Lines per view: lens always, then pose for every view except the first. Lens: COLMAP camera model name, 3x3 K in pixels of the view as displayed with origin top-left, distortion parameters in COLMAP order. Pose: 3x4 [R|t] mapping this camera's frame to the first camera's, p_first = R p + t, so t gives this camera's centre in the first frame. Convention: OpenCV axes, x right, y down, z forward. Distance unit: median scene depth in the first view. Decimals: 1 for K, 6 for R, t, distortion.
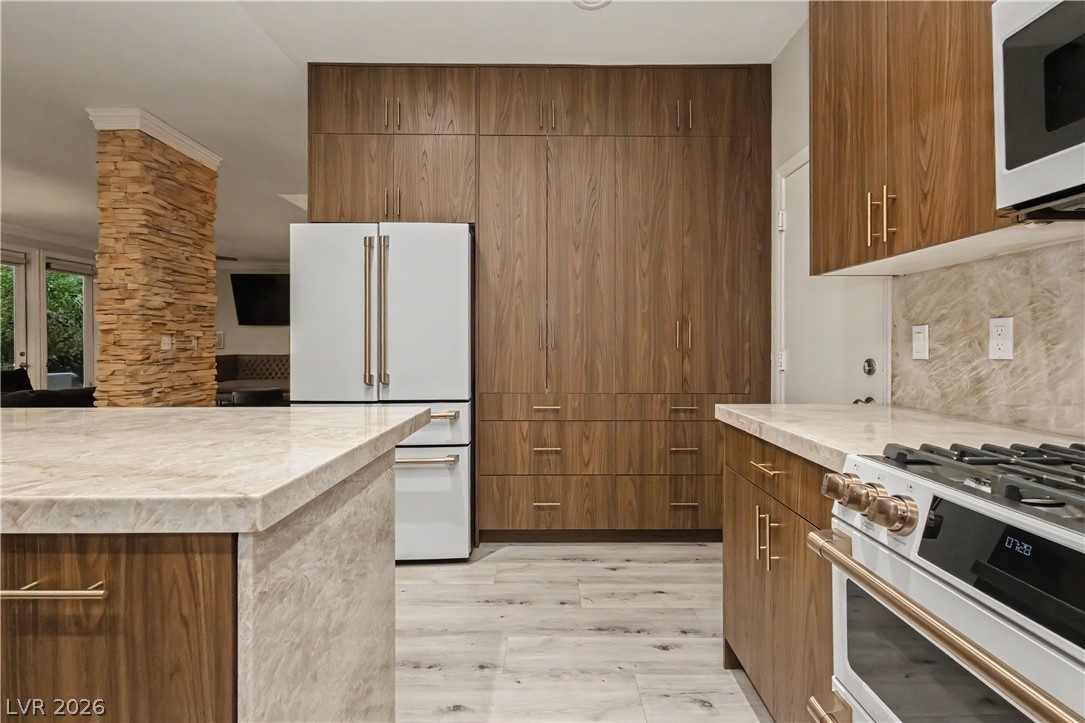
lens RADIAL K [[512.0, 0, 550.3], [0, 512.0, 344.1], [0, 0, 1]] dist [0.004891, -0.000398]
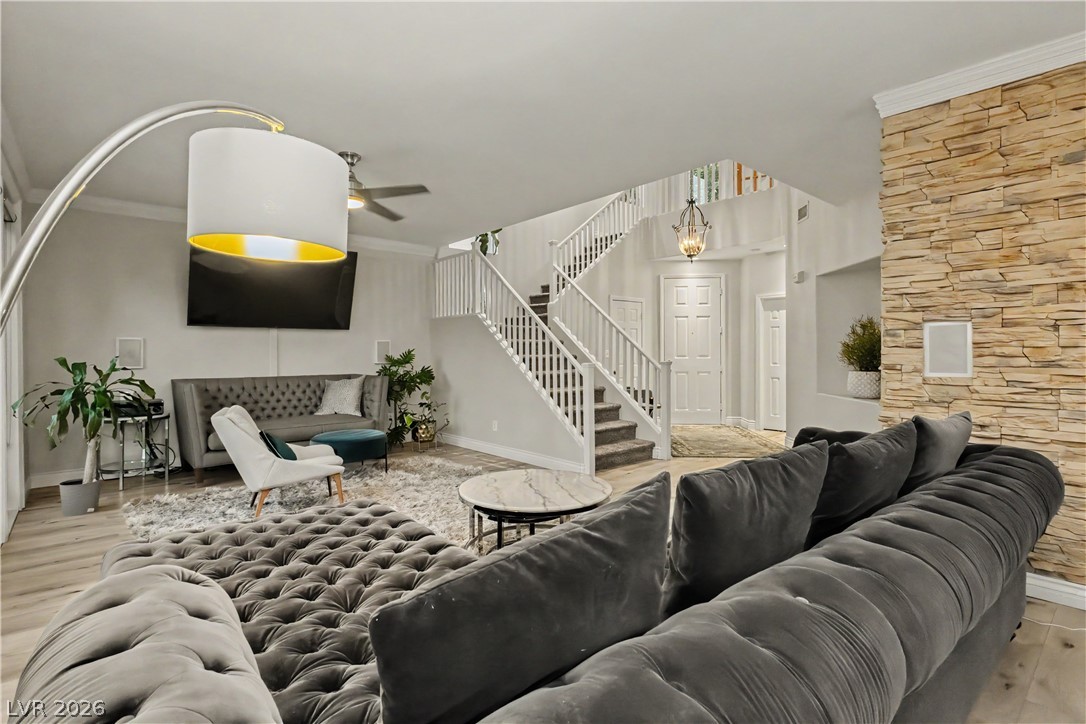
lens RADIAL K [[521.9, 0, 535.6], [0, 521.9, 353.8], [0, 0, 1]] dist [0.002947, 0.000107]
pose [[0.765172, -0.008245, 0.643773, -2.510705], [0.003705, 0.999958, 0.008404, -0.035623], [-0.643815, -0.004045, 0.765171, 1.227368]]
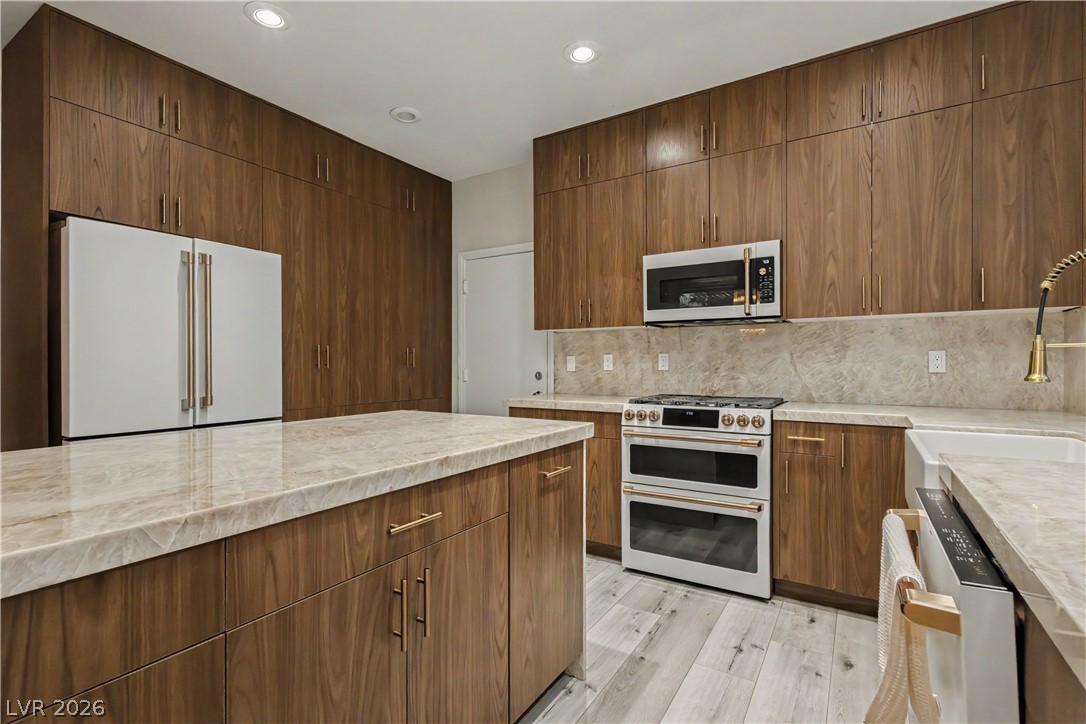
lens RADIAL K [[512.6, 0, 542.4], [0, 512.6, 364.9], [0, 0, 1]] dist [0.004558, 0.000372]
pose [[0.535858, -0.003954, 0.844299, -0.792043], [0.001365, 0.999992, 0.003817, -0.004831], [-0.844307, -0.000893, 0.535859, -0.055620]]
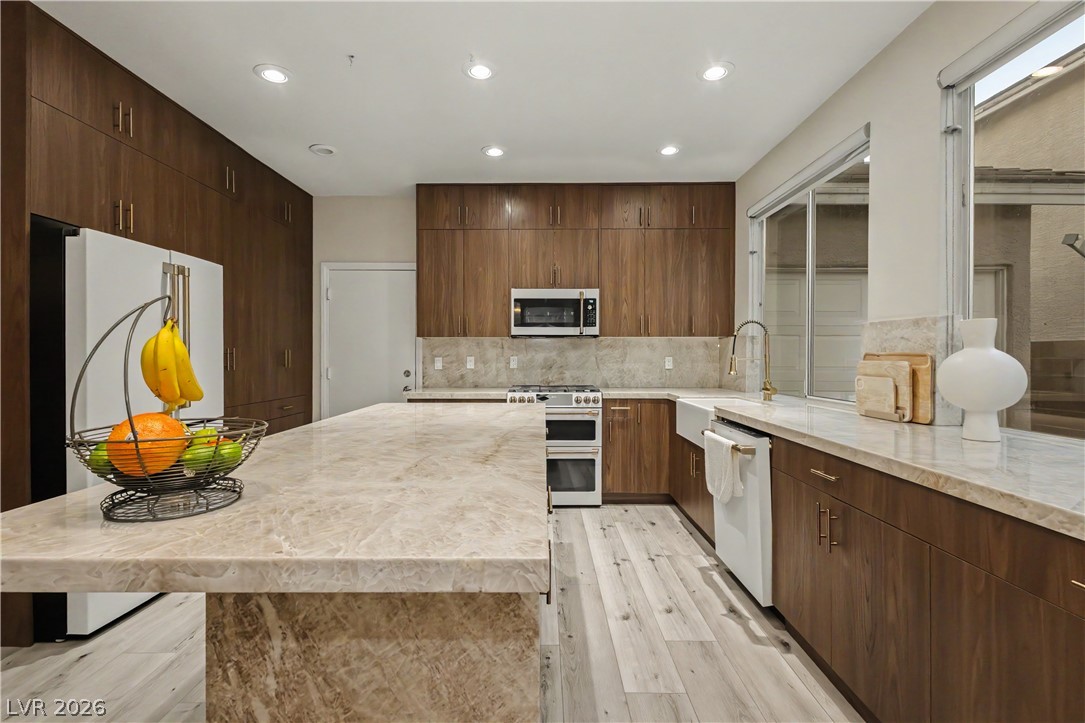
lens RADIAL K [[501.5, 0, 540.4], [0, 501.5, 359.4], [0, 0, 1]] dist [0.004863, -0.000239]
pose [[0.012487, -0.007348, 0.999895, -1.313917], [-0.001655, 0.999971, 0.007369, -0.030988], [-0.999921, -0.001747, 0.012474, 0.263989]]
